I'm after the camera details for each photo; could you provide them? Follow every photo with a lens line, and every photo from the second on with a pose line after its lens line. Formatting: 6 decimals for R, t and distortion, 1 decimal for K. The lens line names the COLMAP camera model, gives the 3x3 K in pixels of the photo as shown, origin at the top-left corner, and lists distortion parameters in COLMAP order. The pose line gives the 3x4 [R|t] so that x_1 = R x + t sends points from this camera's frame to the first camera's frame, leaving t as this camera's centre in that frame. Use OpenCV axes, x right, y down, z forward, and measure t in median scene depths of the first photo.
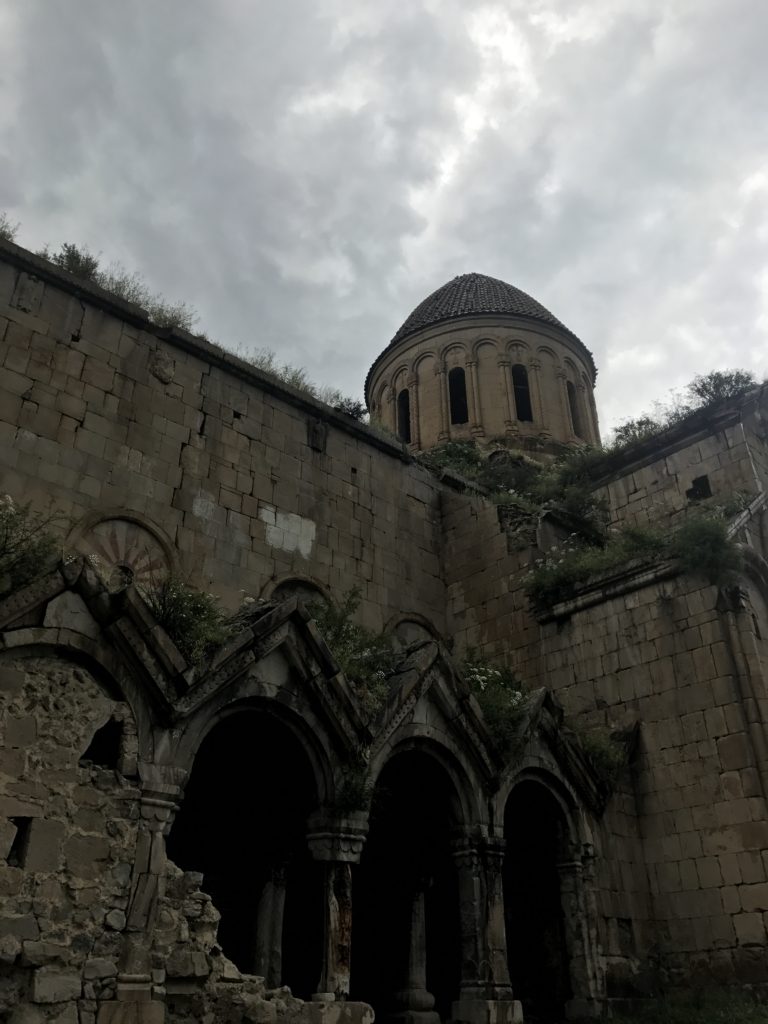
lens RADIAL K [[819.9, 0, 384.0], [0, 819.9, 512.0], [0, 0, 1]] dist [0.002333, -0.002589]
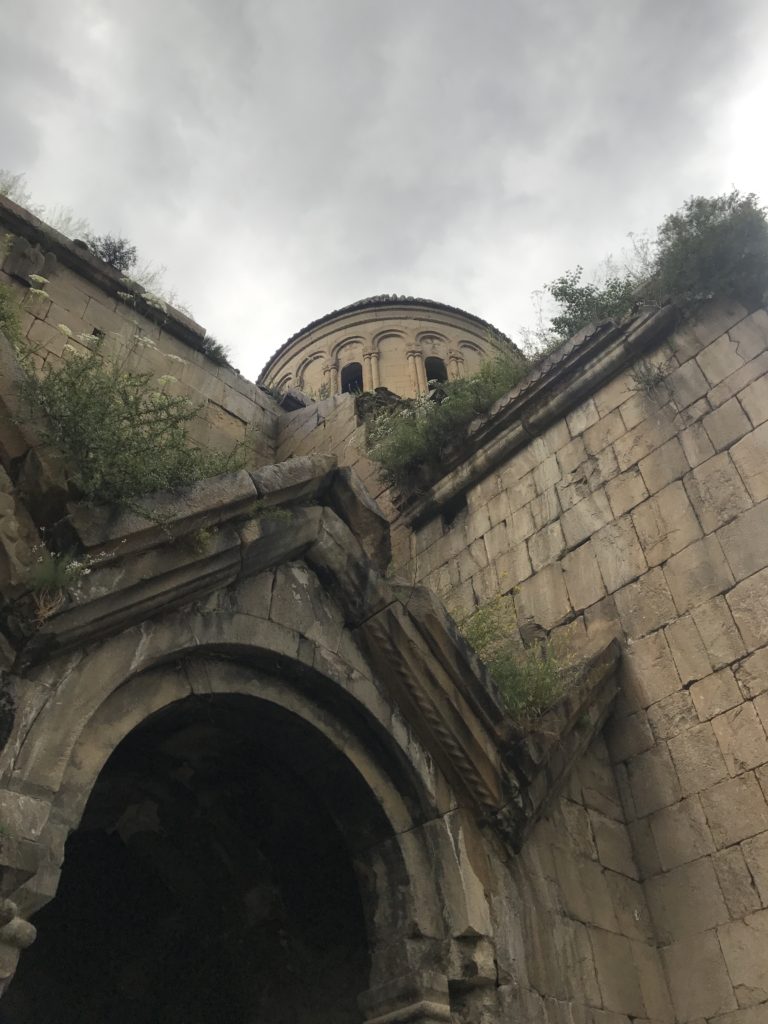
lens RADIAL K [[819.9, 0, 384.0], [0, 819.9, 512.0], [0, 0, 1]] dist [0.002333, -0.002589]
pose [[0.999473, -0.022895, 0.022997, 0.183021], [0.028126, 0.964655, -0.262012, 0.287225], [-0.016185, 0.262521, 0.964791, 0.583239]]
